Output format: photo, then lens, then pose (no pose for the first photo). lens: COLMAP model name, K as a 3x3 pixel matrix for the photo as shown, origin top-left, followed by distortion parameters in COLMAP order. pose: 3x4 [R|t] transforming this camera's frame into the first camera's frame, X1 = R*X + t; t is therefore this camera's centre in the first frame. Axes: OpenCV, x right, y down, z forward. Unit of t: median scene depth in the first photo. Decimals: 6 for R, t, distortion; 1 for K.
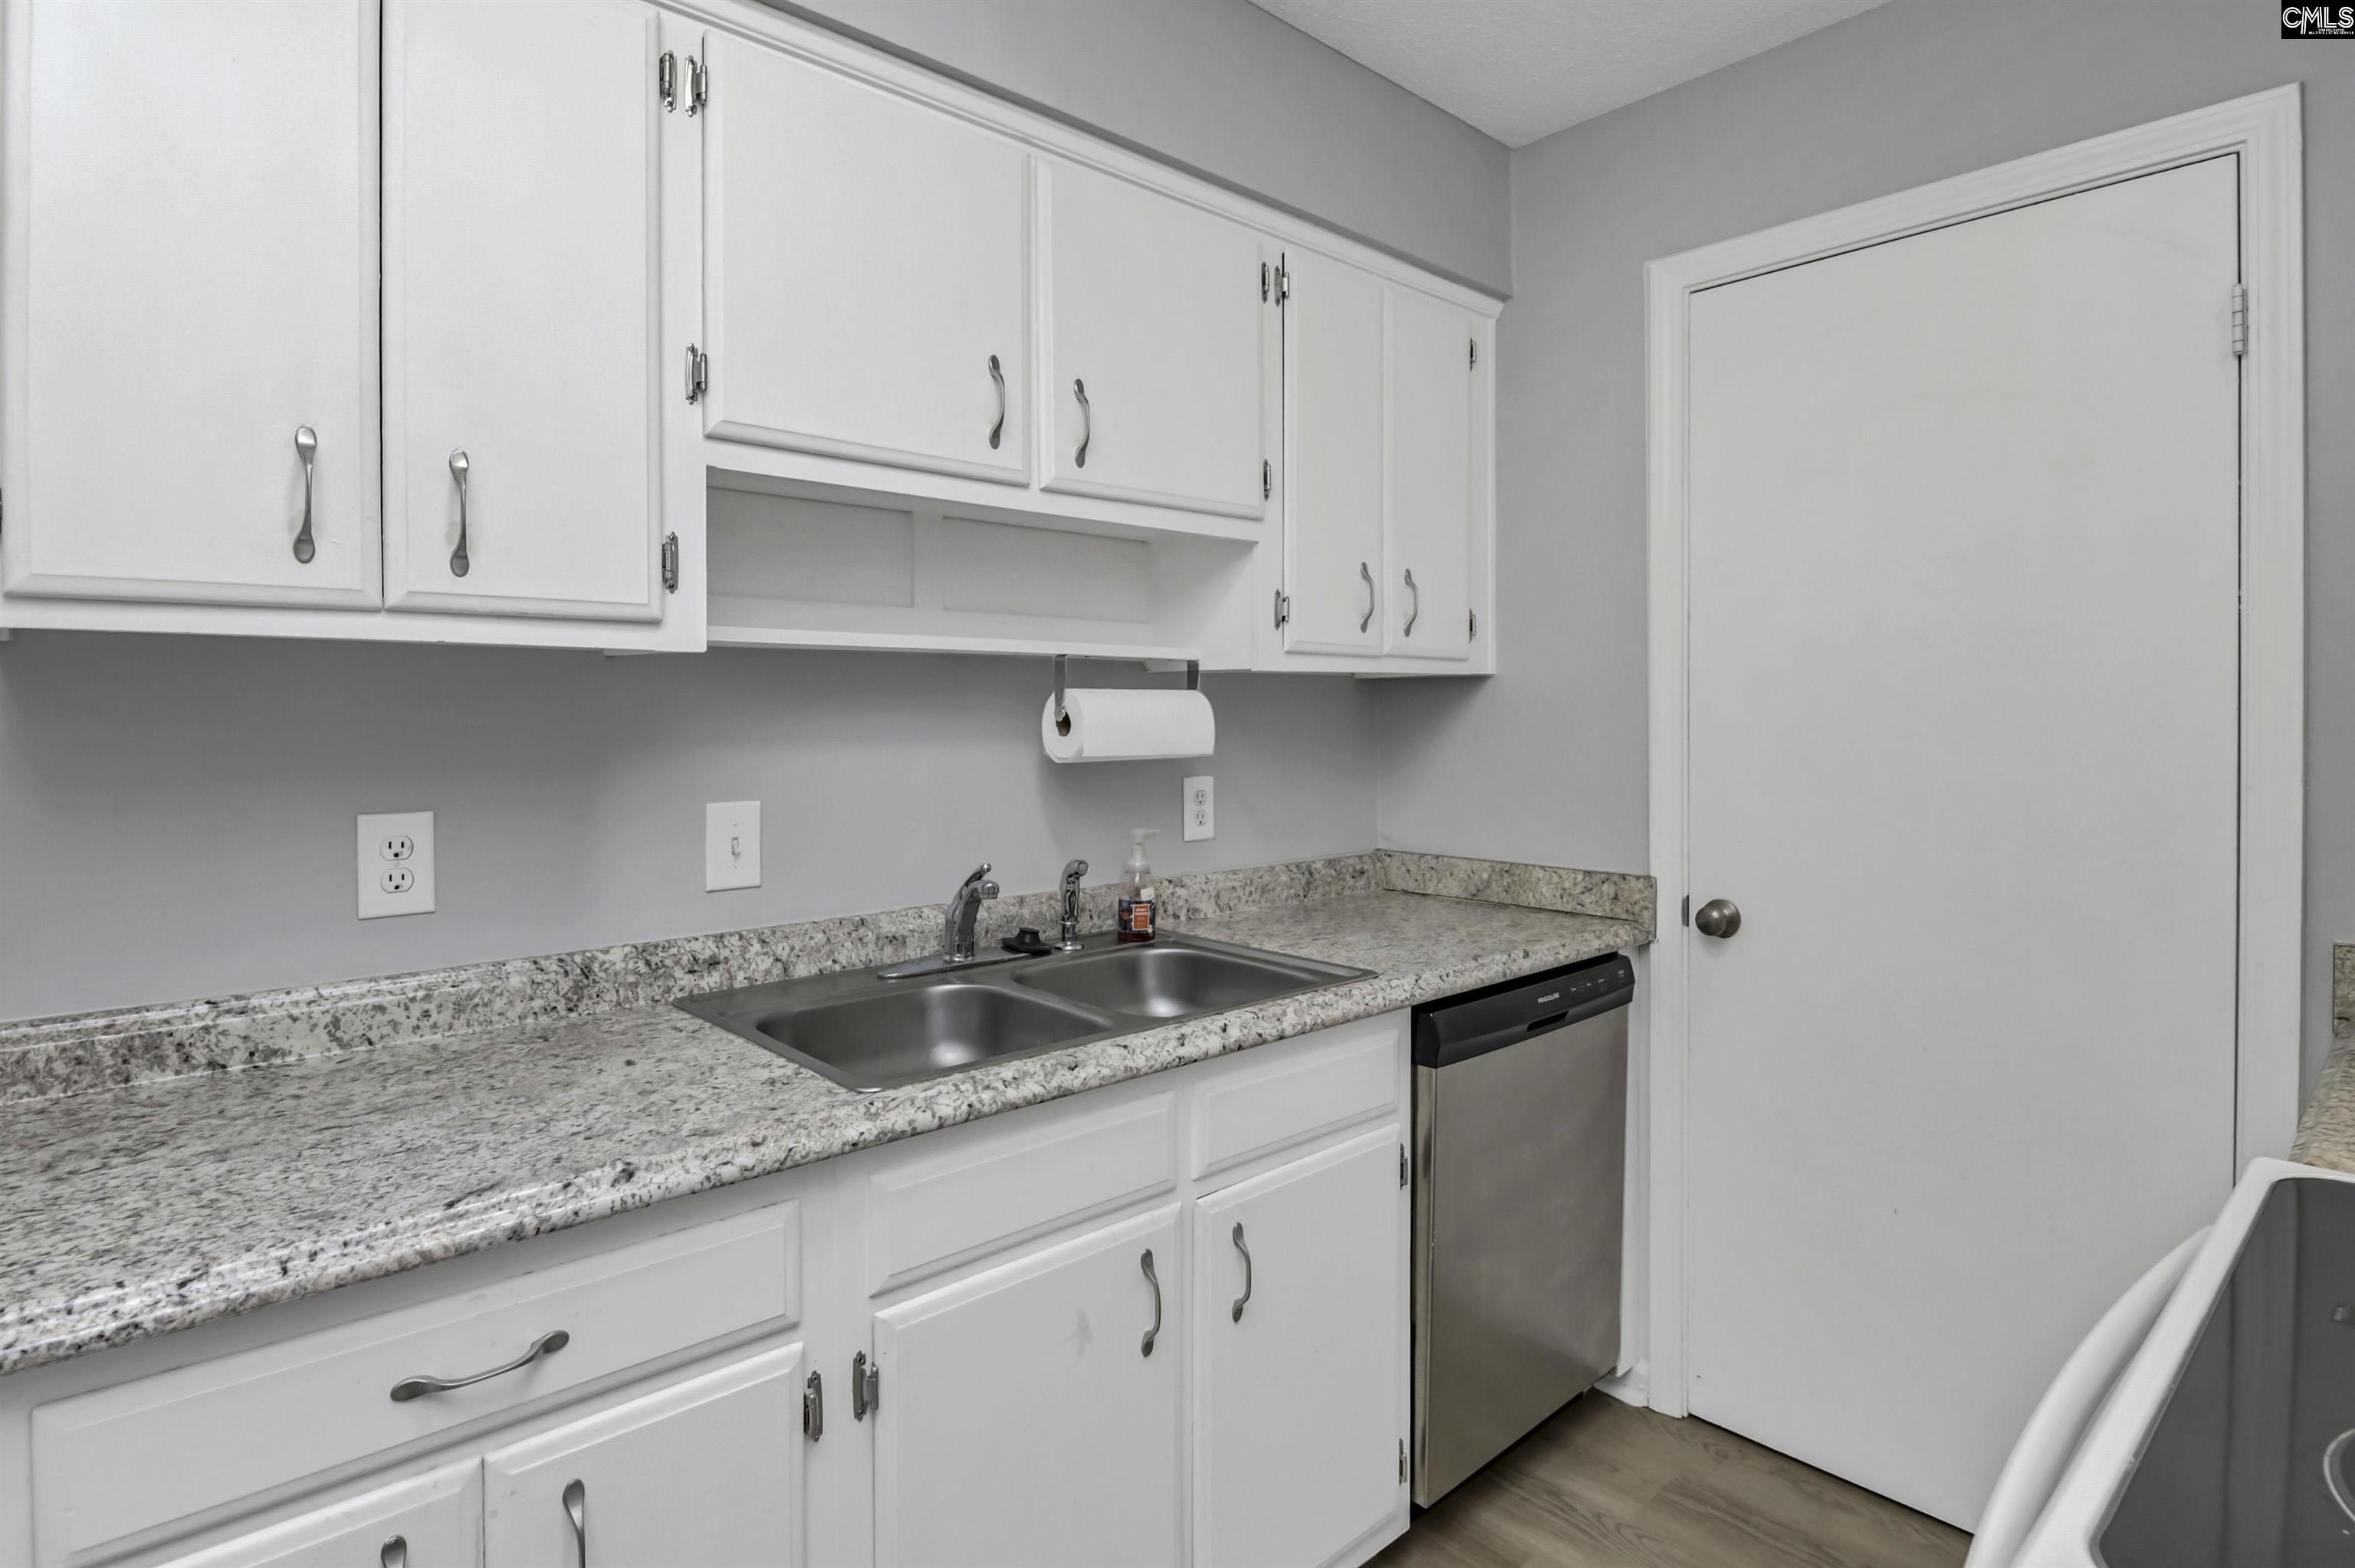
lens RADIAL K [[1233.2, 0, 1180.2], [0, 1233.2, 723.9], [0, 0, 1]] dist [0.000196, -0.012338]
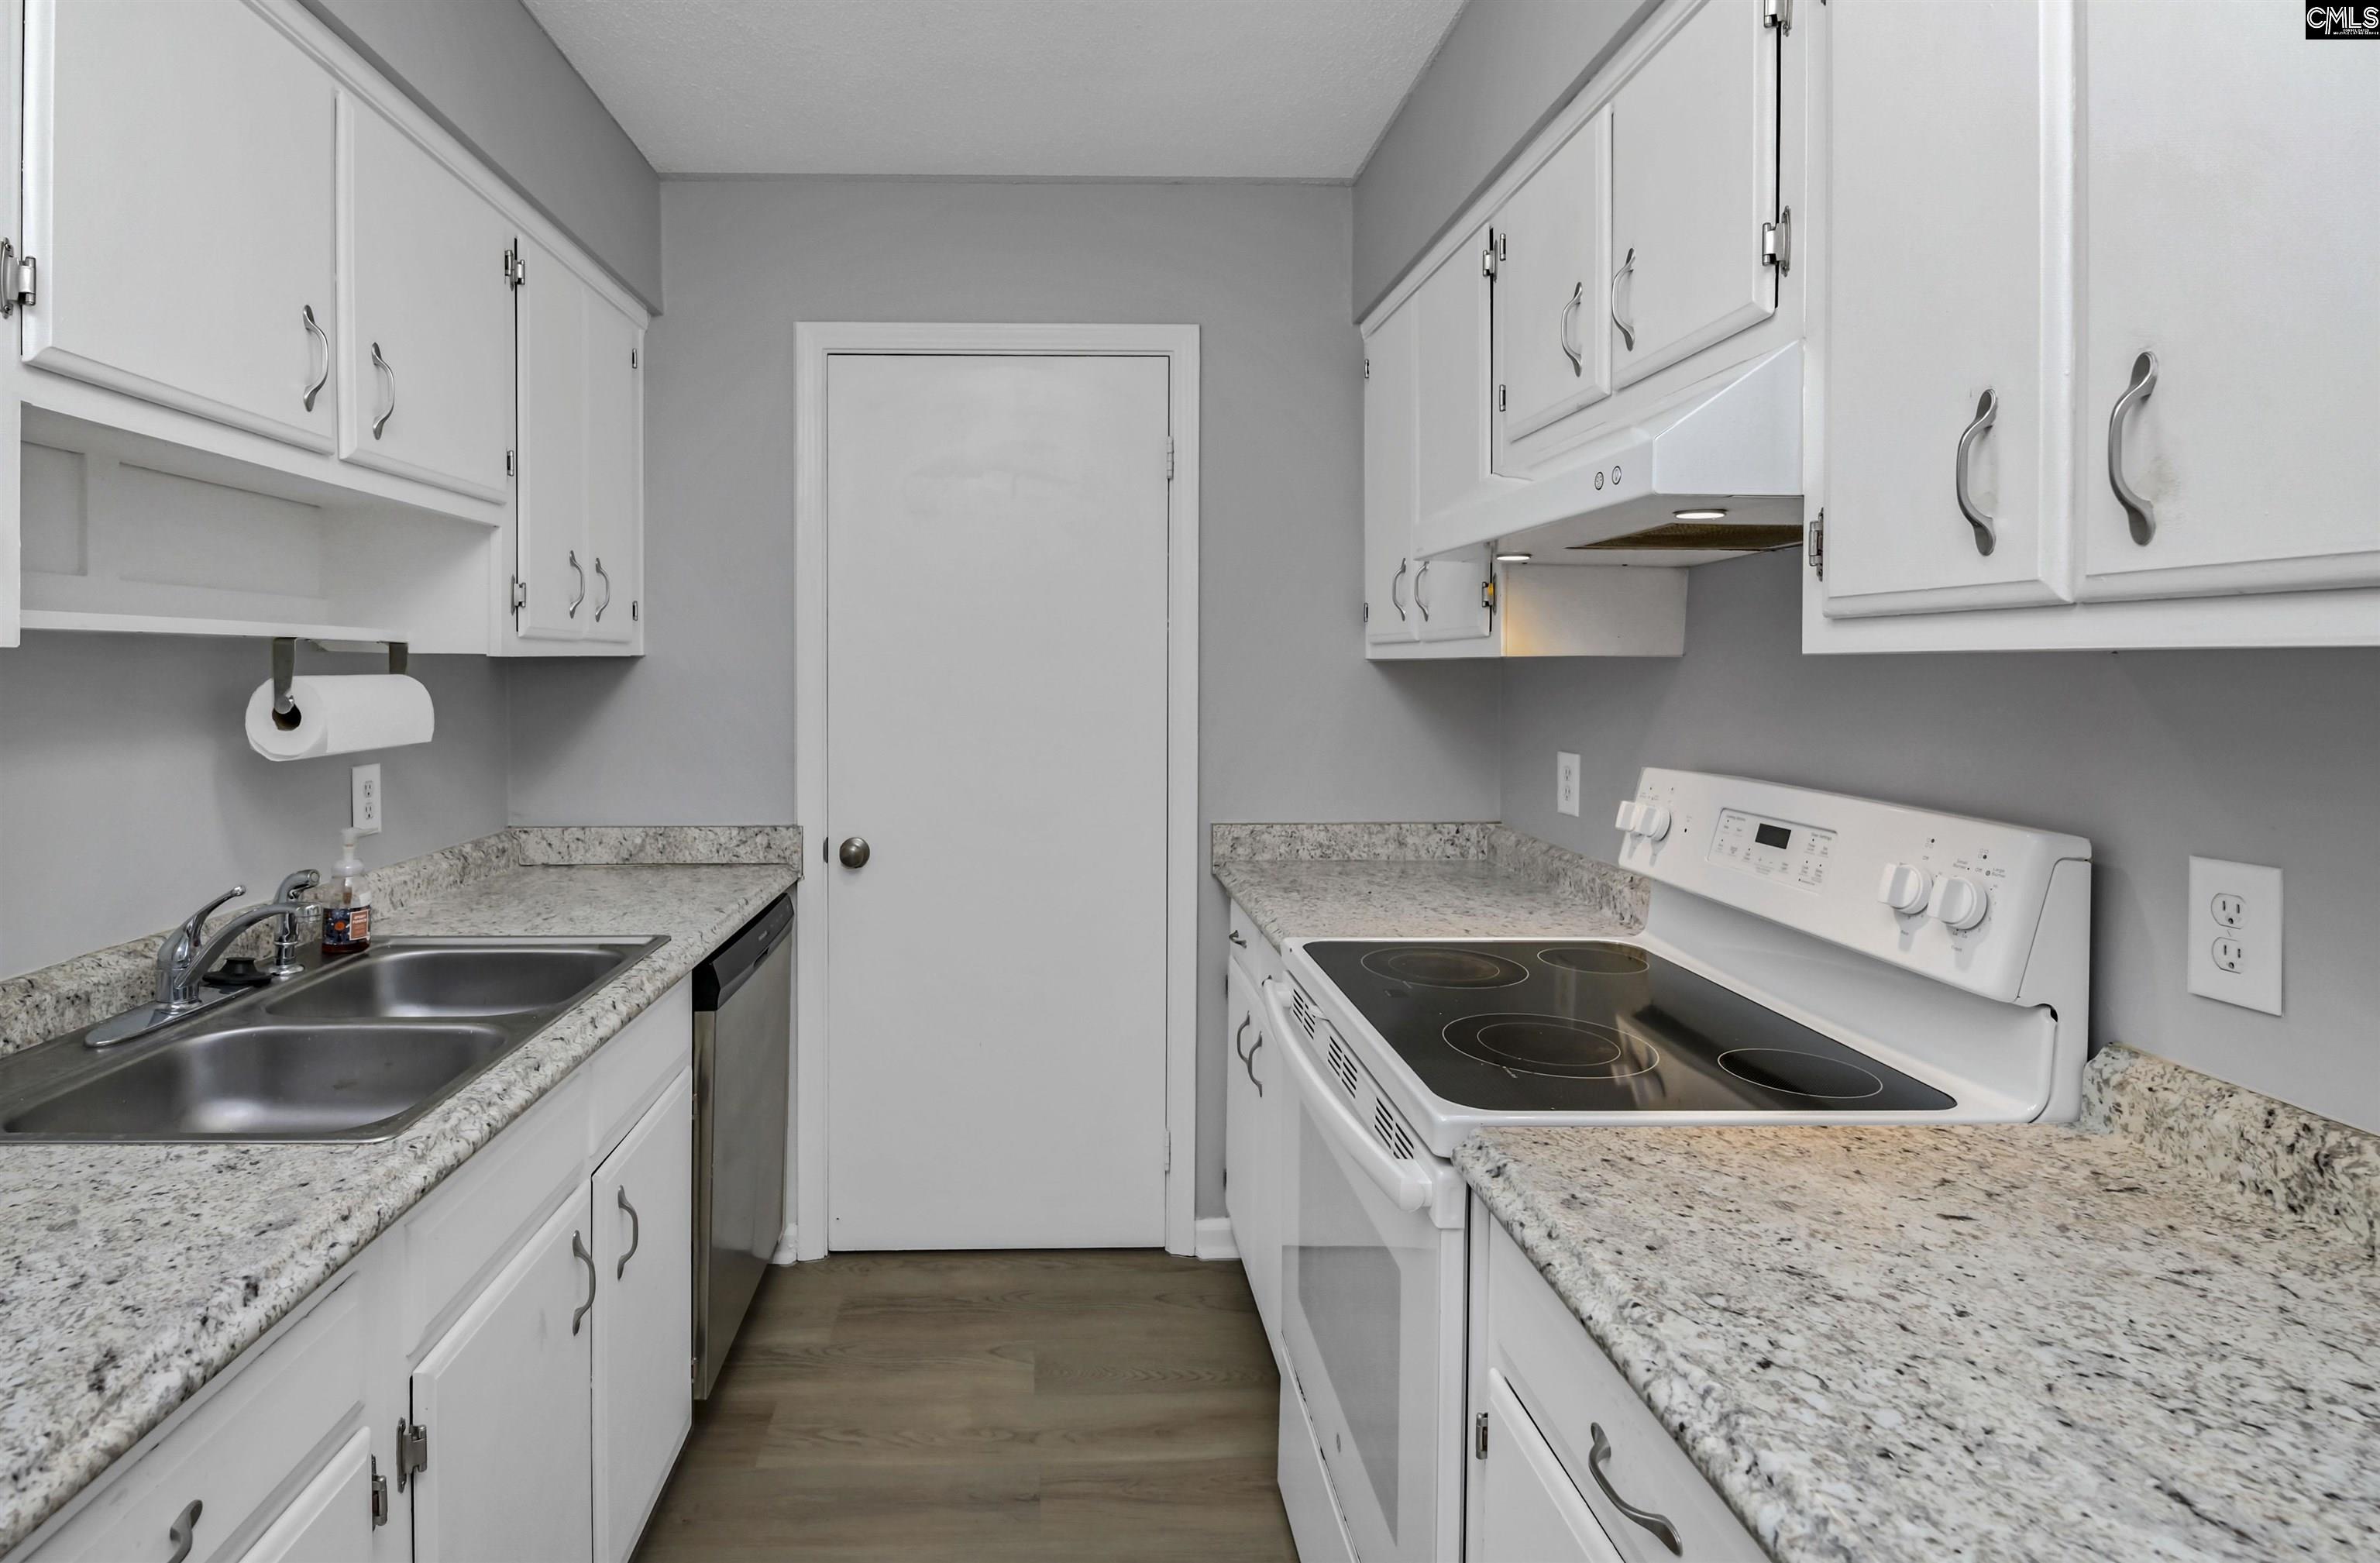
lens RADIAL K [[1181.4, 0, 1100.9], [0, 1181.4, 684.5], [0, 0, 1]] dist [-0.001989, -0.009647]
pose [[0.645921, -0.008836, 0.763353, -0.358013], [0.003602, 0.999957, 0.008527, -0.027830], [-0.763396, -0.002758, 0.645925, 0.019837]]
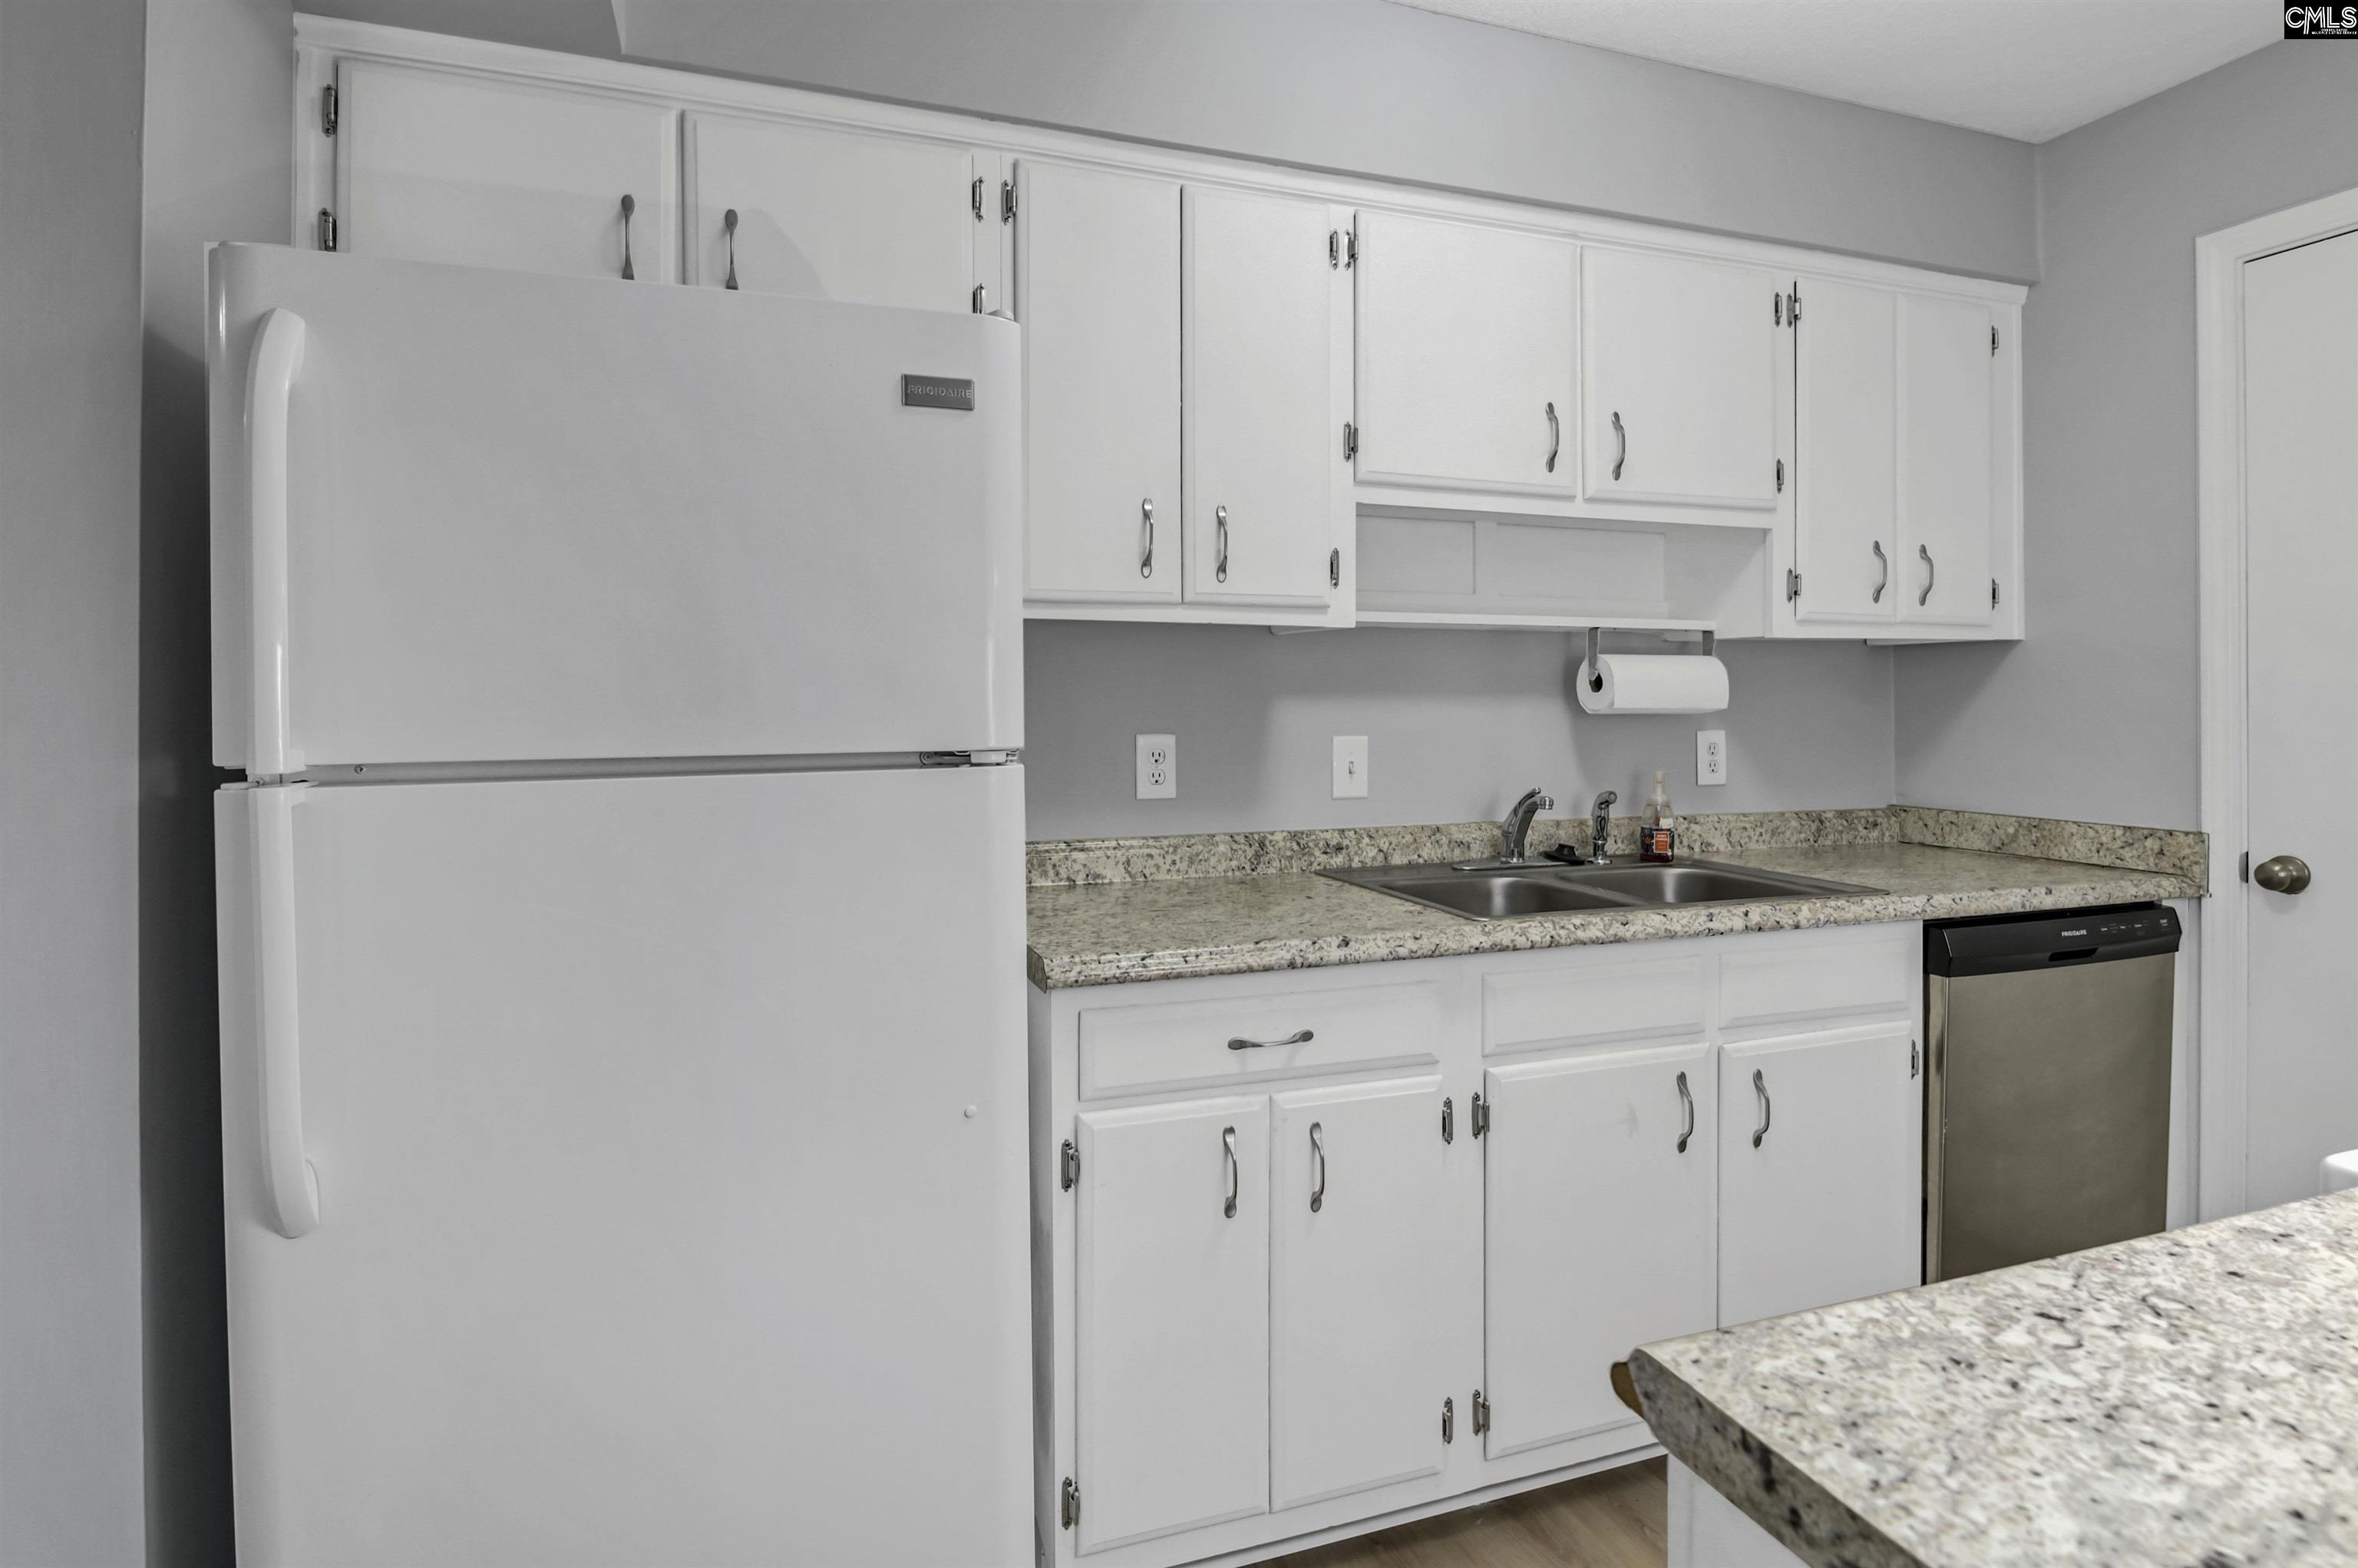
lens RADIAL K [[1168.7, 0, 1129.0], [0, 1168.7, 699.6], [0, 0, 1]] dist [0.001368, -0.008761]
pose [[0.910963, 0.001472, -0.412486, -0.036797], [-0.005317, 0.999952, -0.008174, 0.029696], [0.412455, 0.009639, 0.910927, -0.281602]]
